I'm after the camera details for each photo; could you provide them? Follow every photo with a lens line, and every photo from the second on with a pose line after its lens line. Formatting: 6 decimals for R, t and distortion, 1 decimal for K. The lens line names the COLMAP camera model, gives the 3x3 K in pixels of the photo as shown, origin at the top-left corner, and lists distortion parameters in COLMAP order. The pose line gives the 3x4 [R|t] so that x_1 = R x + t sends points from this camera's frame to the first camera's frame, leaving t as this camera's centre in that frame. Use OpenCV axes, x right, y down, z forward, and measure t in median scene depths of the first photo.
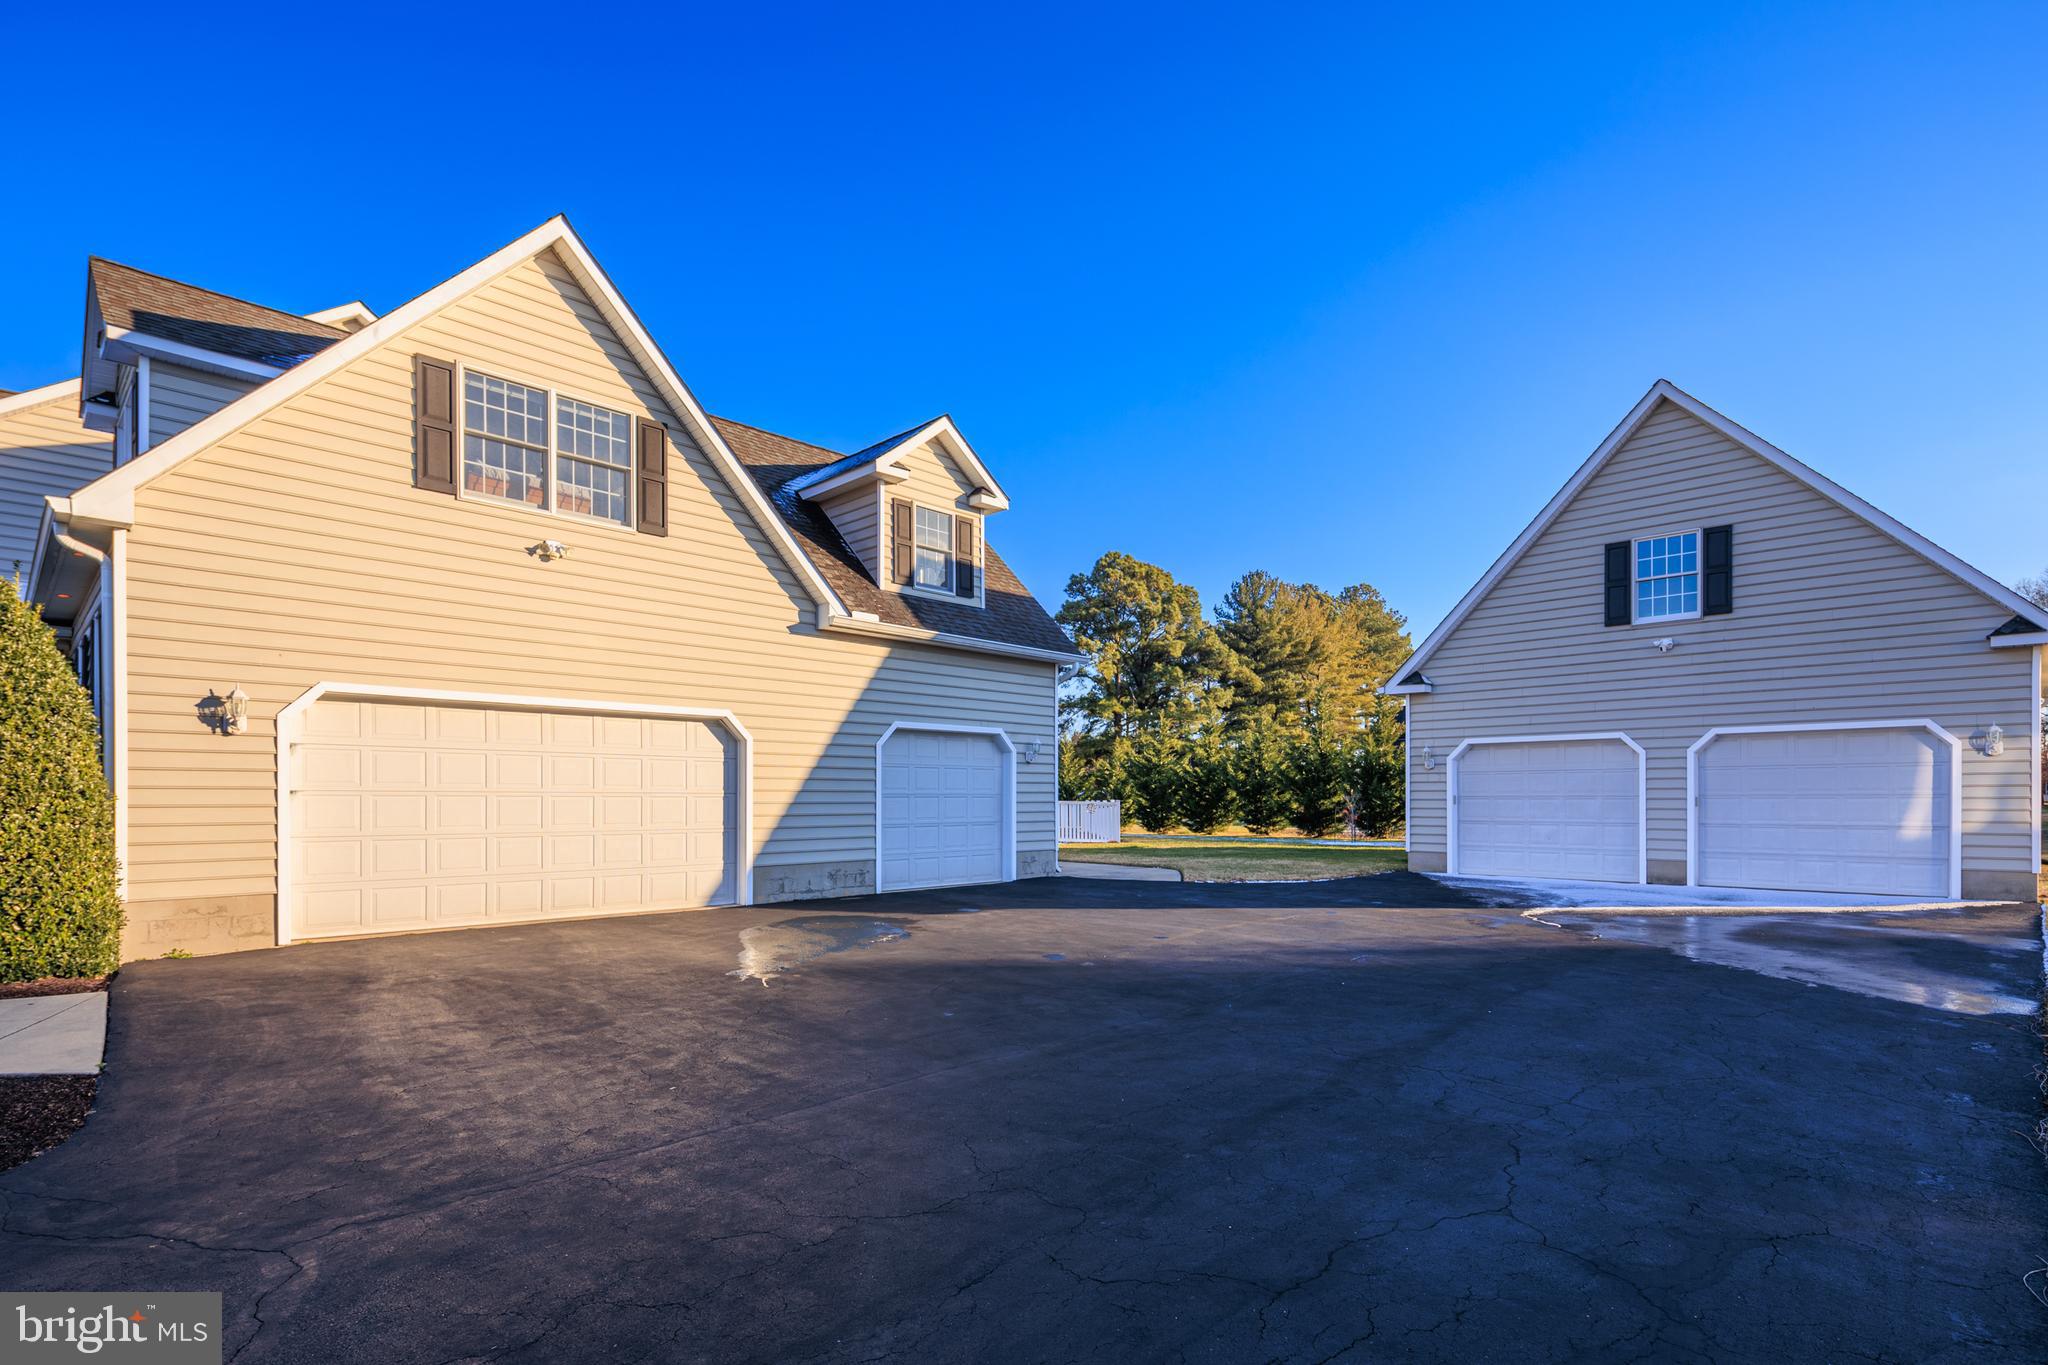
lens RADIAL K [[1000.8, 0, 1026.5], [0, 1000.8, 804.2], [0, 0, 1]] dist [0.000175, -0.000540]
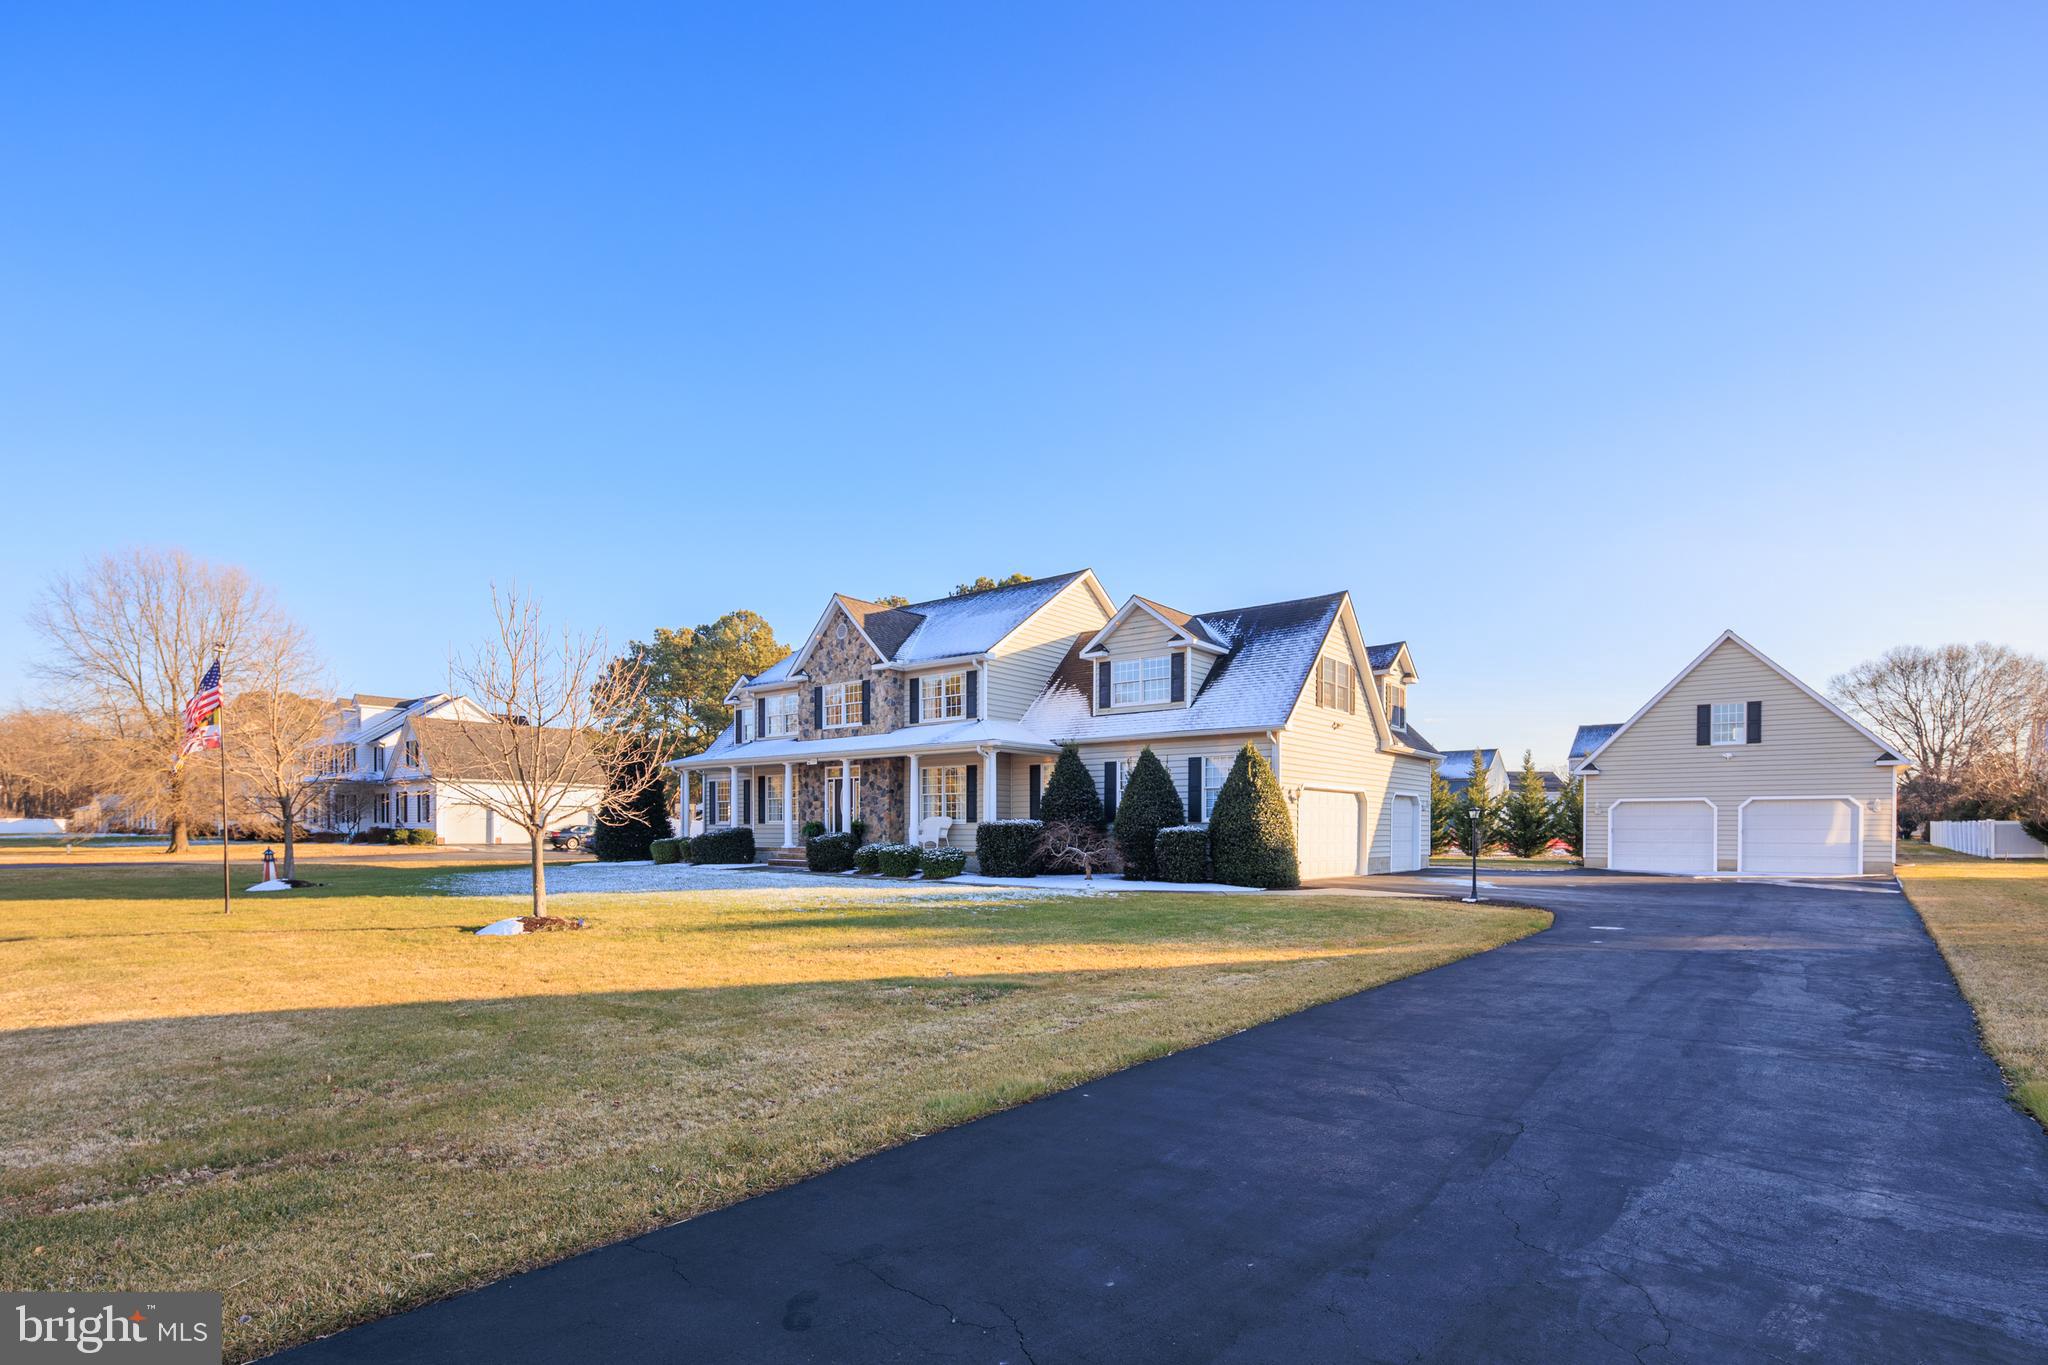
lens RADIAL K [[1000.8, 0, 1019.5], [0, 1000.8, 842.2], [0, 0, 1]] dist [0.000175, -0.000540]
pose [[0.996299, 0.003886, 0.085863, -1.119806], [-0.004459, 0.999969, 0.006481, 0.014299], [-0.085835, -0.006840, 0.996286, -1.053841]]
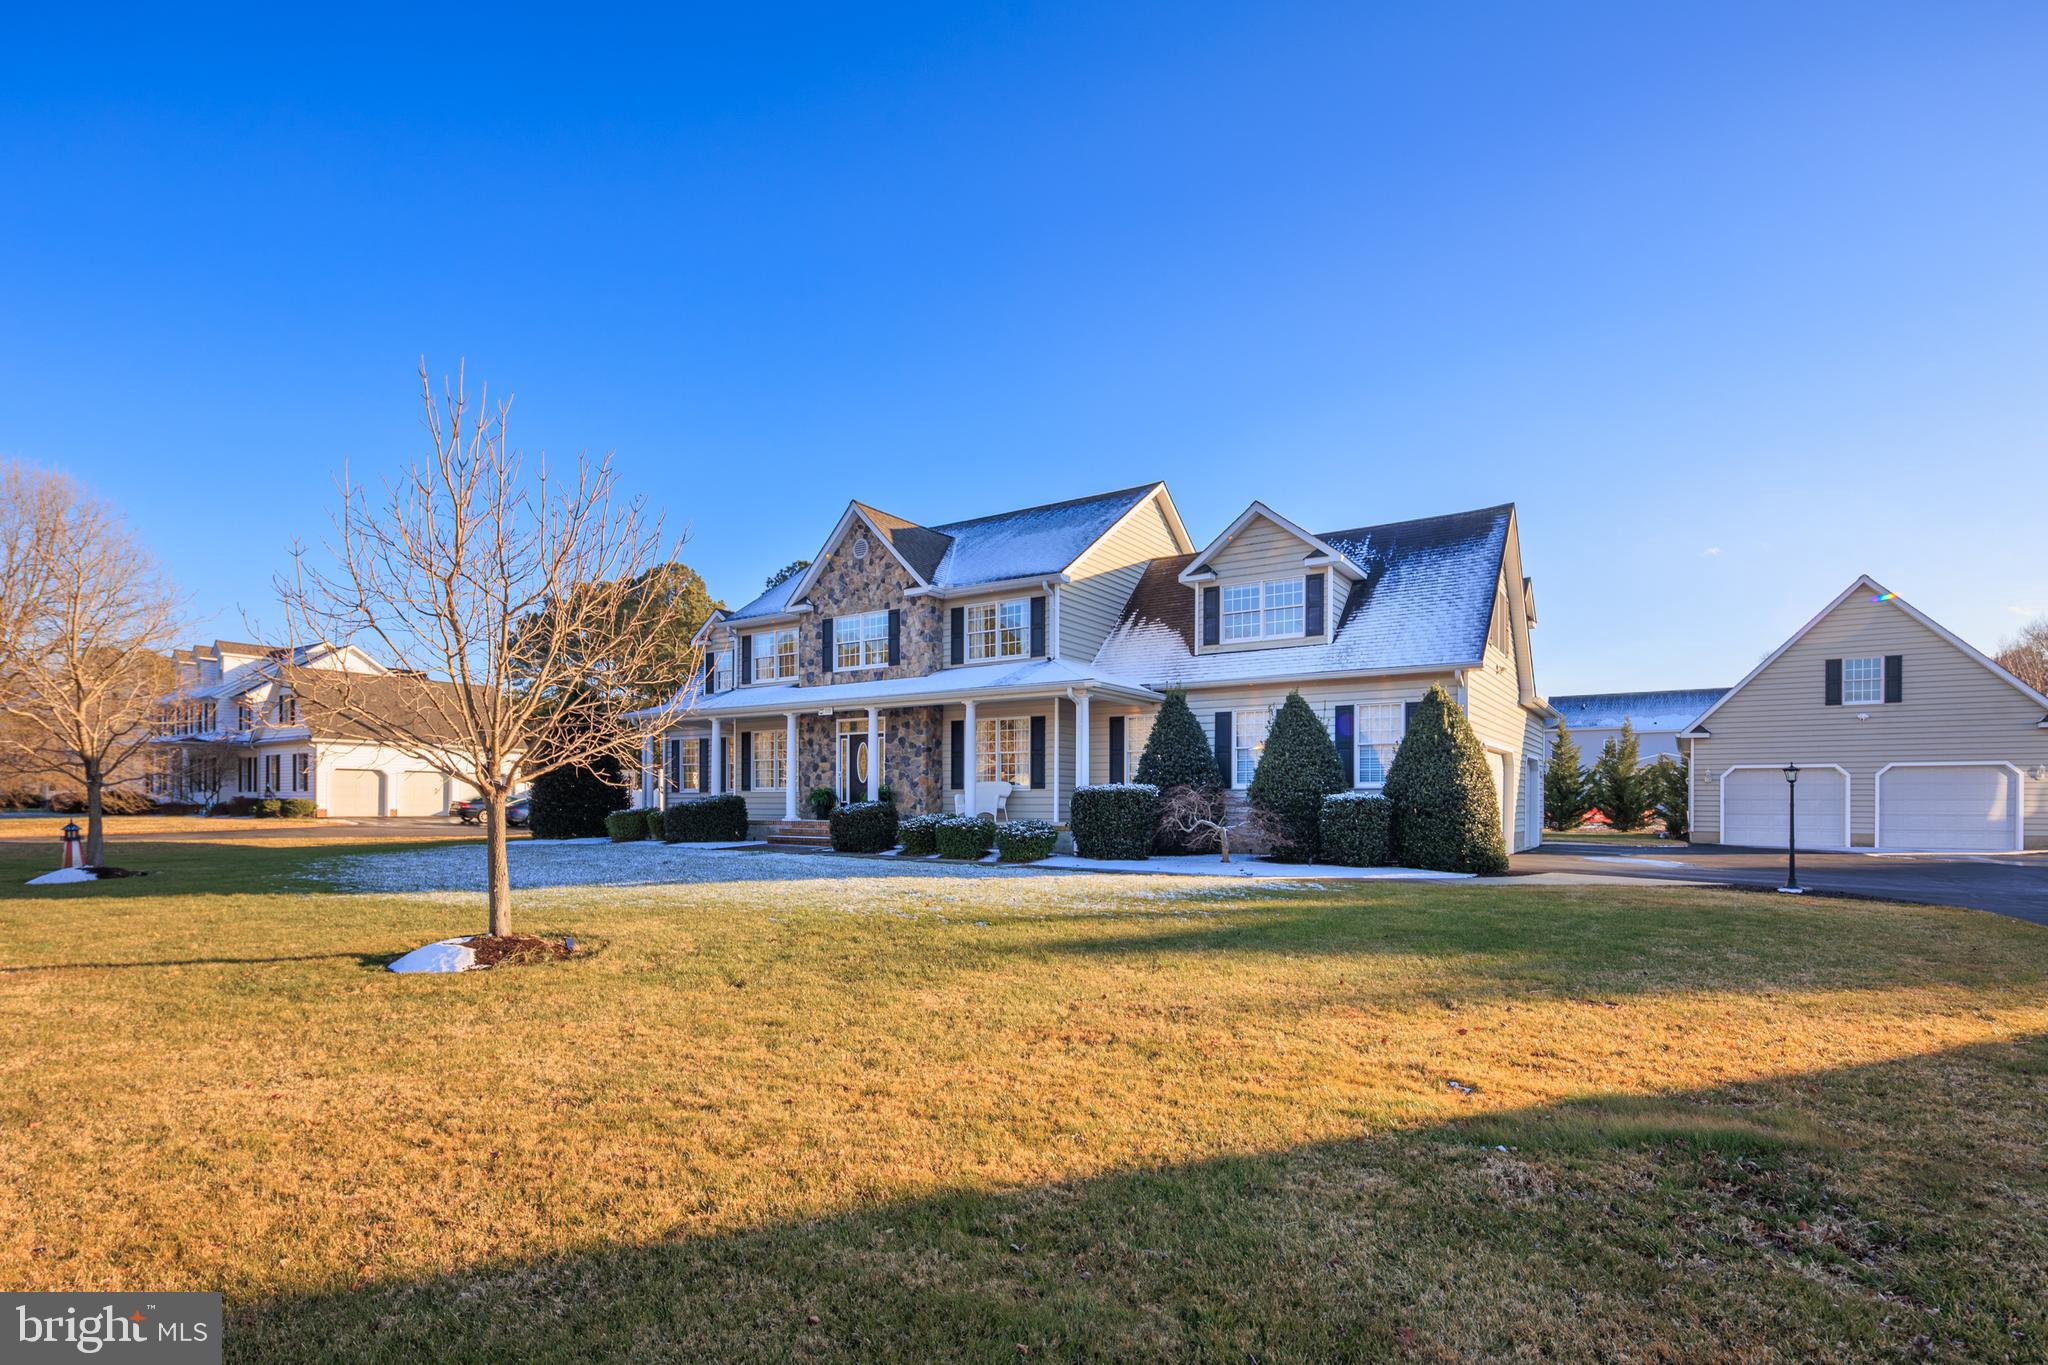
lens RADIAL K [[1000.8, 0, 1029.6], [0, 1000.8, 803.5], [0, 0, 1]] dist [0.000175, -0.000540]
pose [[0.984160, 0.005923, 0.177183, -1.334543], [-0.004963, 0.999971, -0.005860, 0.020700], [-0.177212, 0.004888, 0.984160, -0.603418]]
